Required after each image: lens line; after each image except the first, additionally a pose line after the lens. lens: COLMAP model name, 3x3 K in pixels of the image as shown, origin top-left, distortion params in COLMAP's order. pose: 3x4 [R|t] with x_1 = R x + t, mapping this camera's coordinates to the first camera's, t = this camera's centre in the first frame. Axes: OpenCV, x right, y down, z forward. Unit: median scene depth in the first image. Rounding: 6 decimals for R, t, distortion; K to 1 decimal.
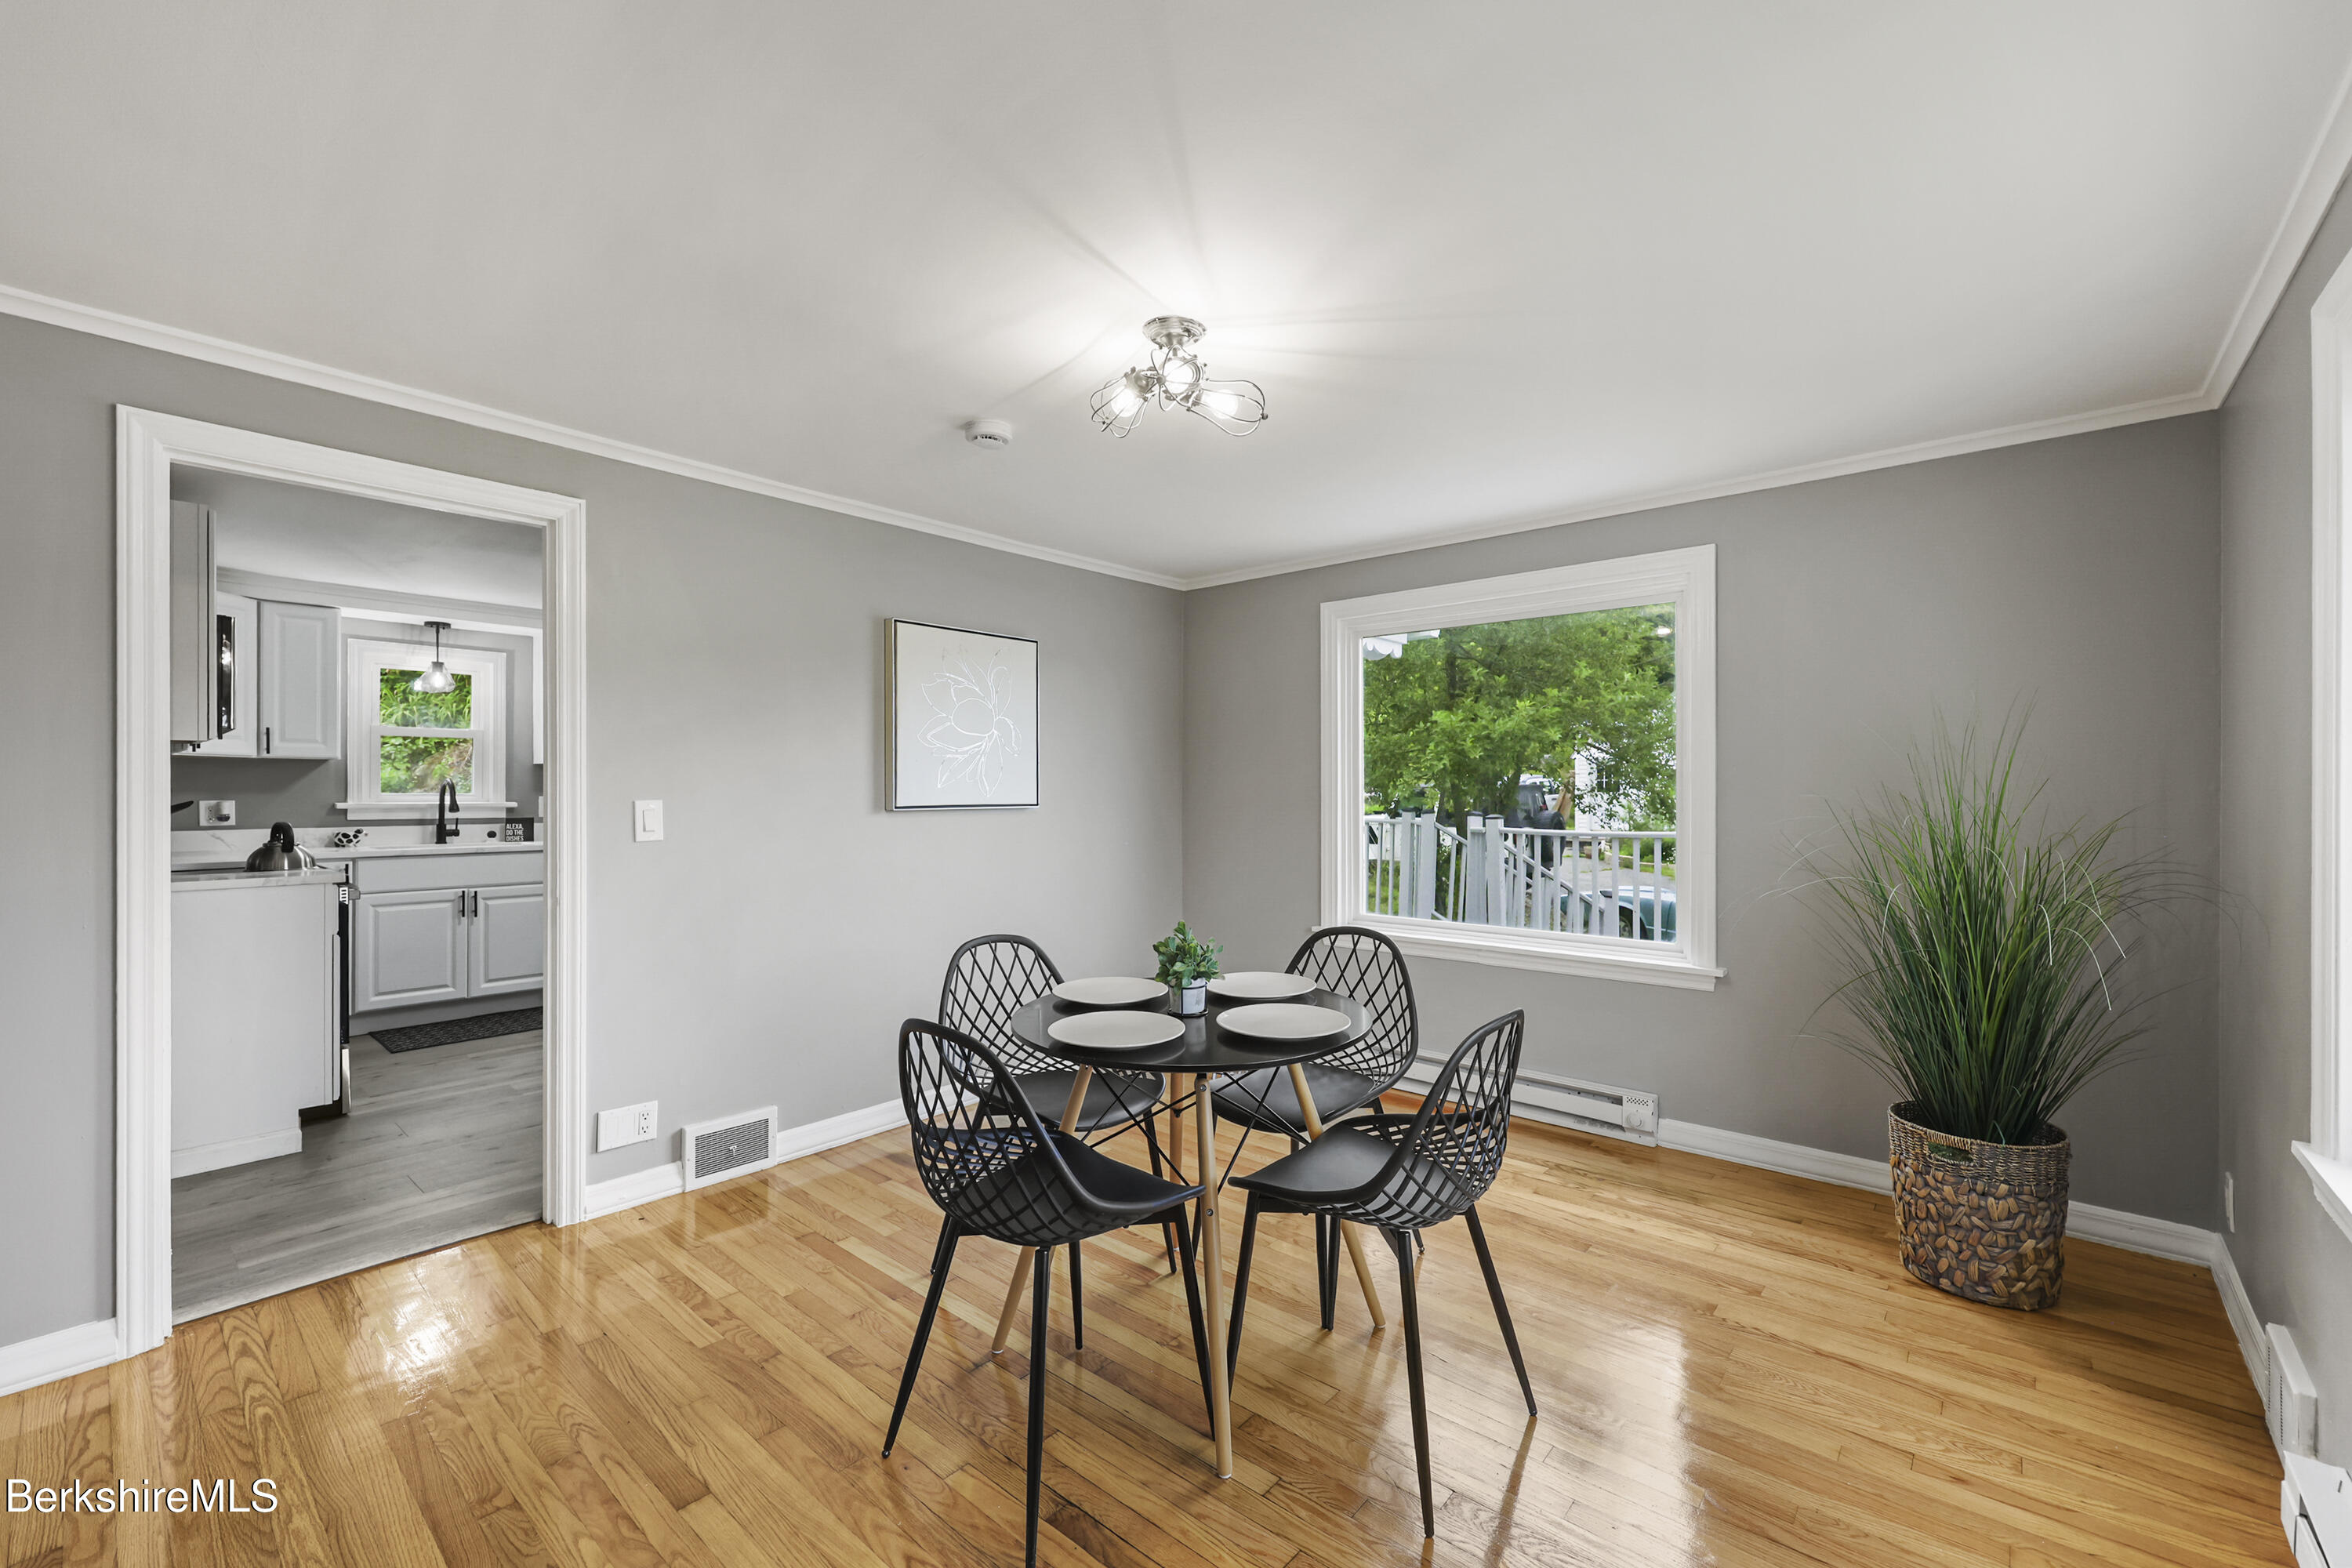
lens RADIAL K [[970.5, 0, 1168.5], [0, 970.5, 793.4], [0, 0, 1]] dist [-0.002843, 0.000796]
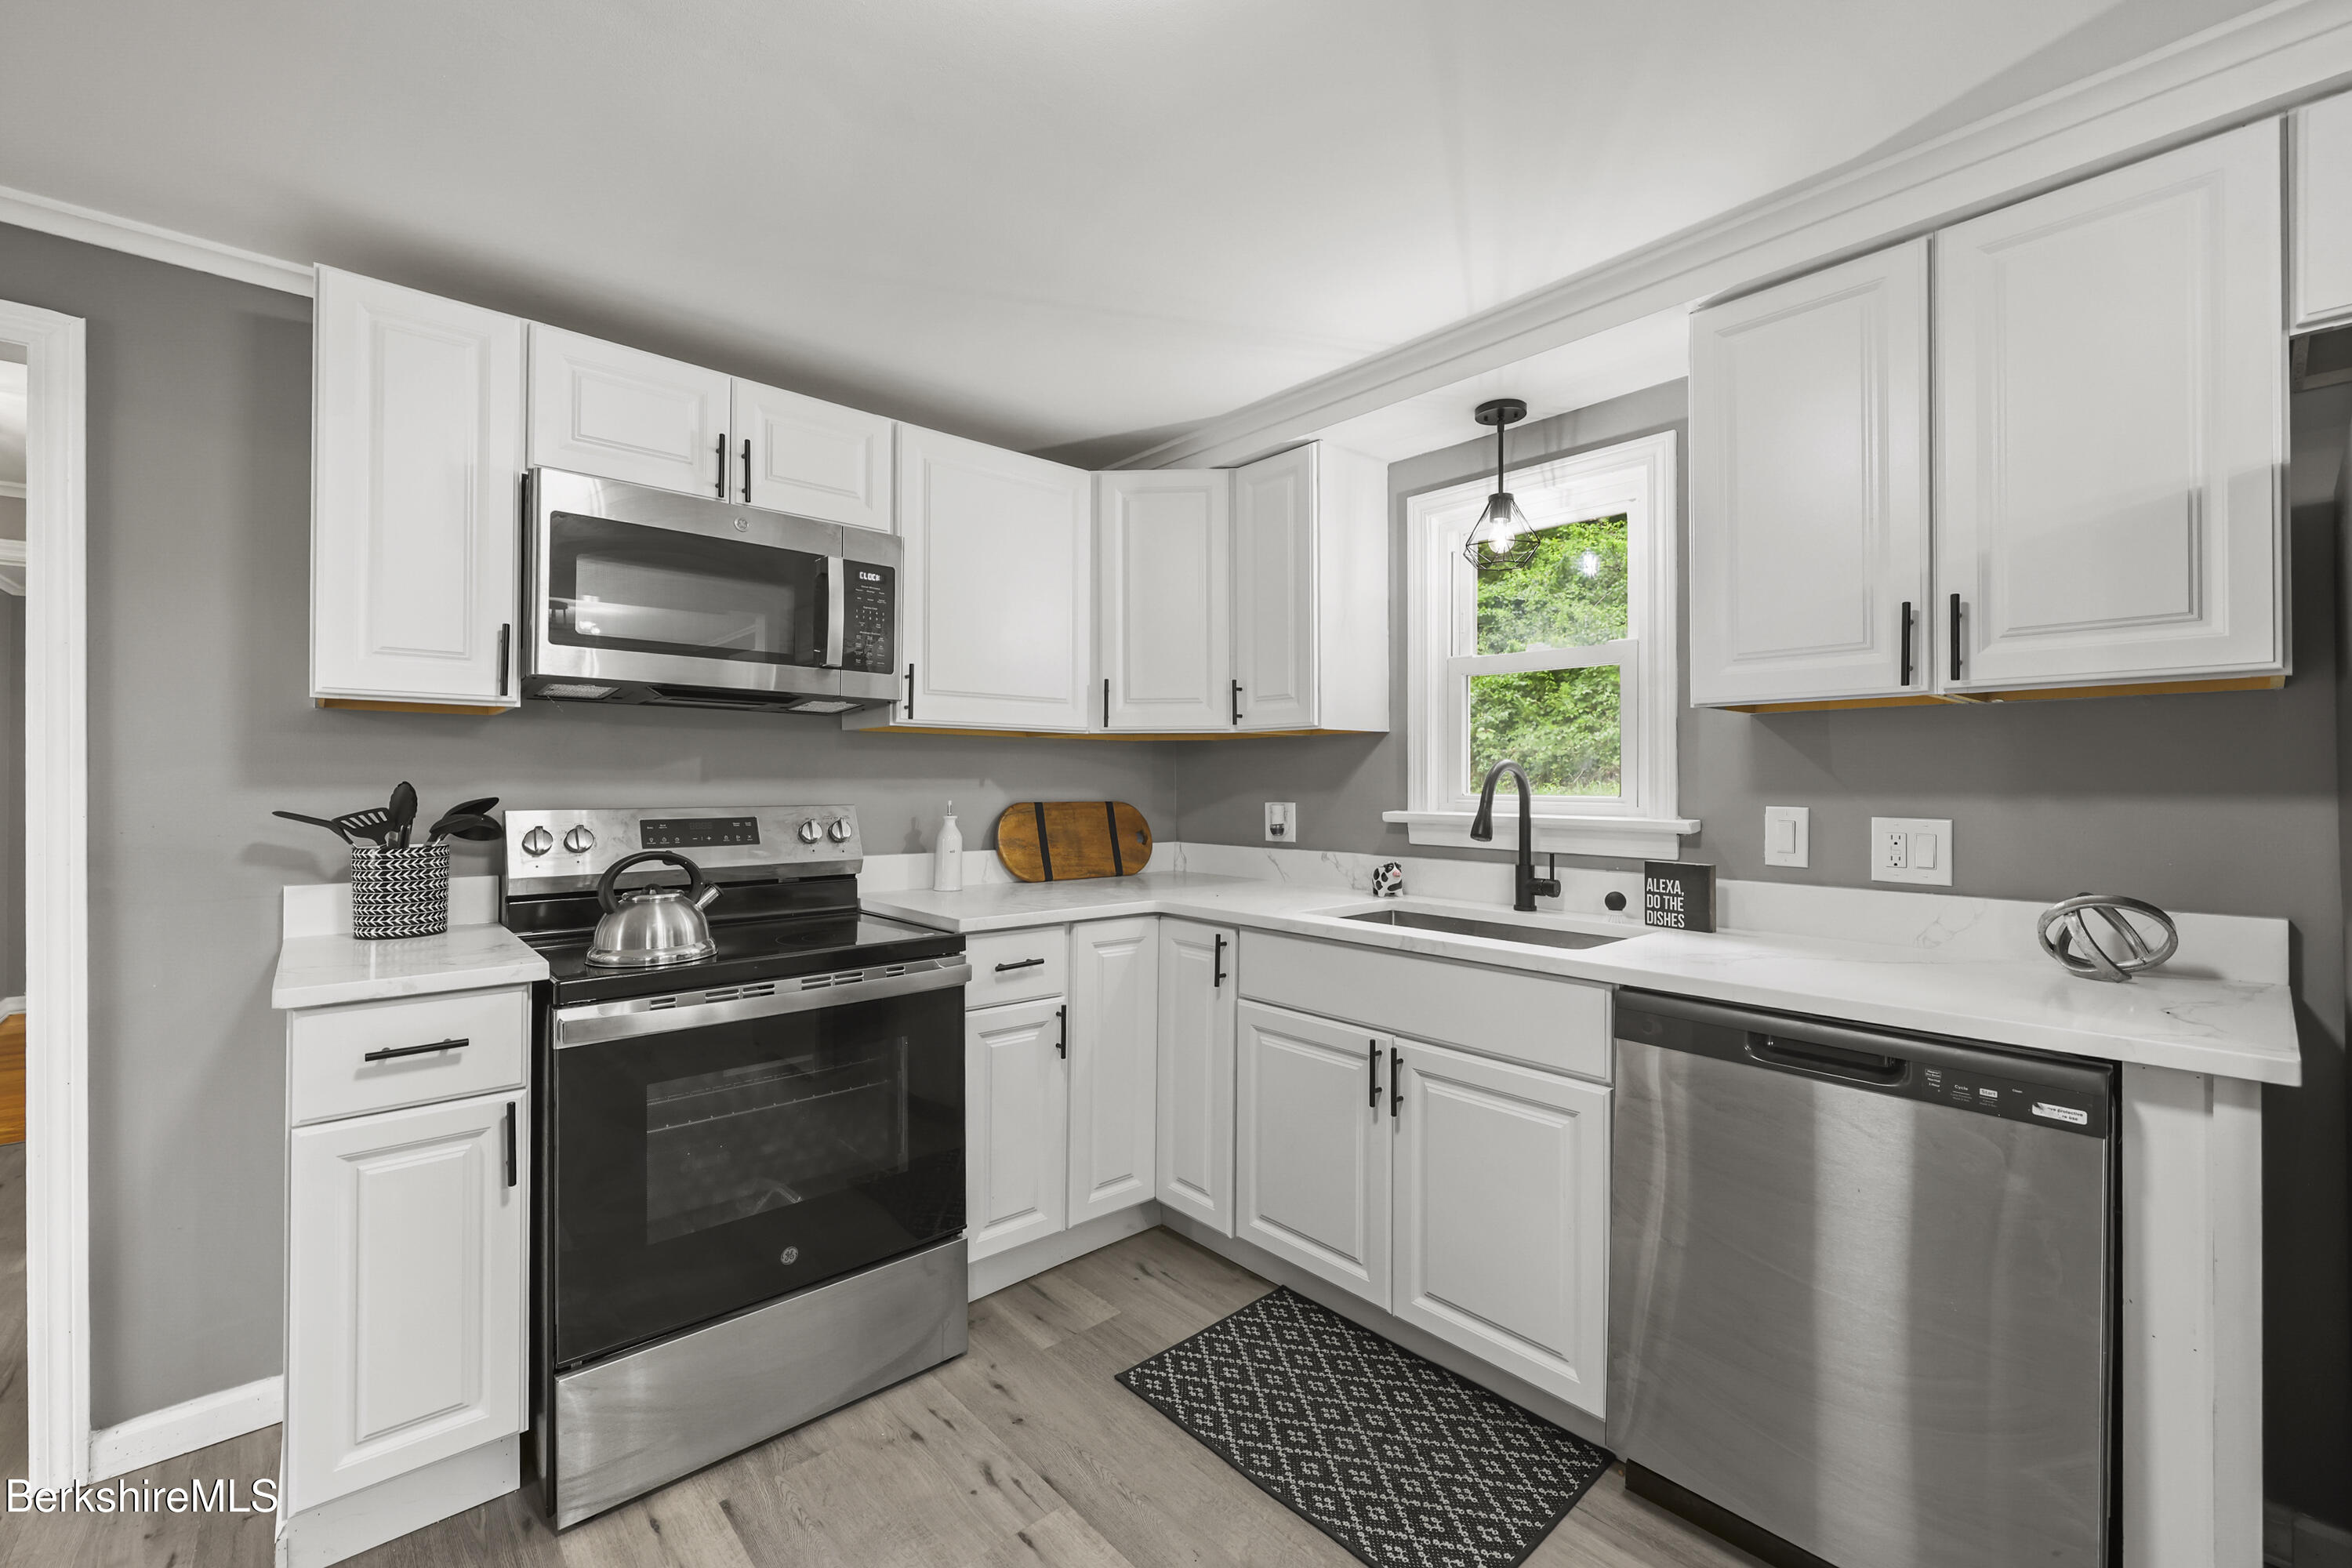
lens RADIAL K [[970.5, 0, 1185.6], [0, 970.5, 777.0], [0, 0, 1]] dist [-0.002843, 0.000796]
pose [[-0.111095, -0.002250, -0.993807, -0.294745], [0.002599, 0.999993, -0.002554, -0.007548], [0.993806, -0.002867, -0.111089, 0.904983]]
